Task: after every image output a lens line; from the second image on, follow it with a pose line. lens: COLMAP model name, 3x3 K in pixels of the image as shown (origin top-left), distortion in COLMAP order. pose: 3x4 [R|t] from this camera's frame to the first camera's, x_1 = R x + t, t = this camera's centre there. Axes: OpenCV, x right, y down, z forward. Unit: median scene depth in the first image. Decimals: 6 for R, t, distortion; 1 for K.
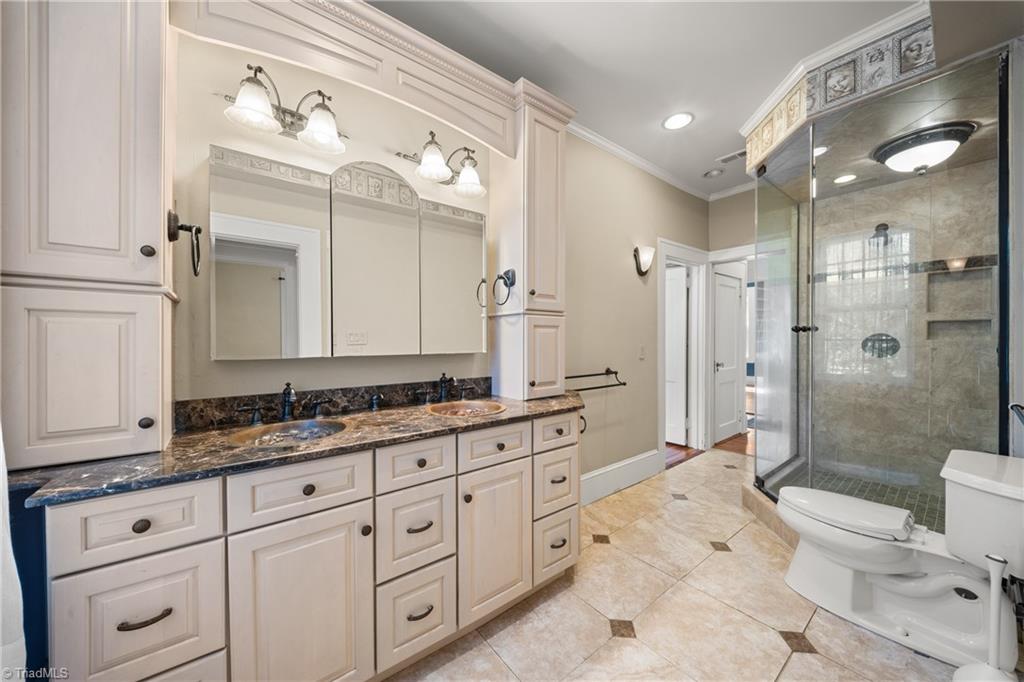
lens RADIAL K [[358.8, 0, 506.2], [0, 358.8, 336.6], [0, 0, 1]] dist [-0.000343, -0.000098]
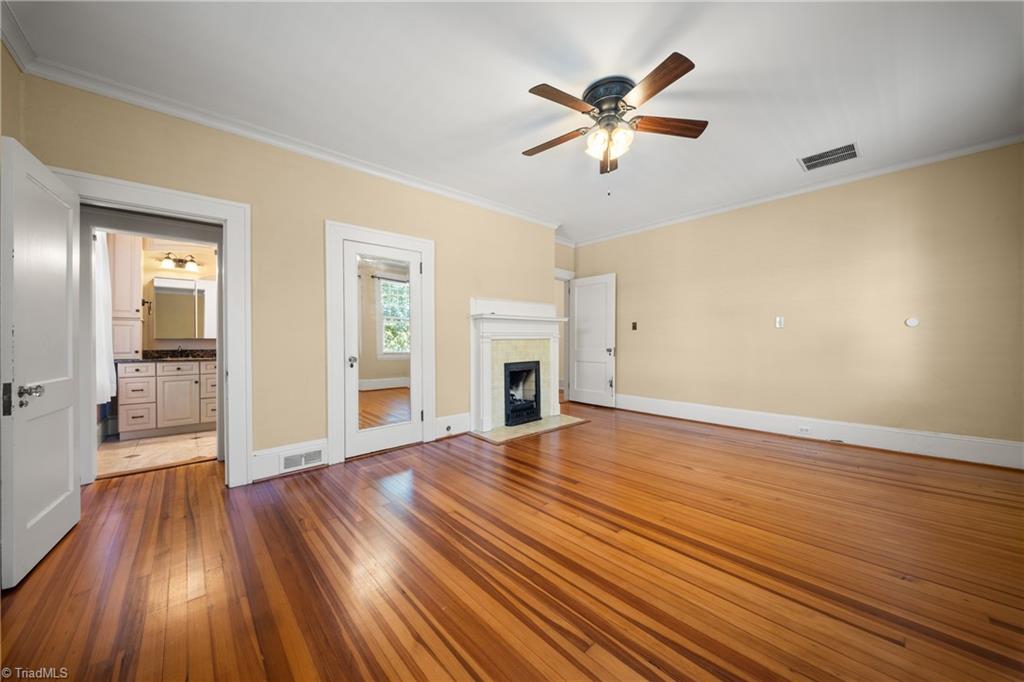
lens RADIAL K [[358.8, 0, 506.2], [0, 358.8, 336.6], [0, 0, 1]] dist [-0.000343, -0.000098]
pose [[0.997215, 0.003809, 0.074478, 2.600306], [-0.003137, 0.999953, -0.009137, 0.076203], [-0.074510, 0.008878, 0.997181, -3.045496]]
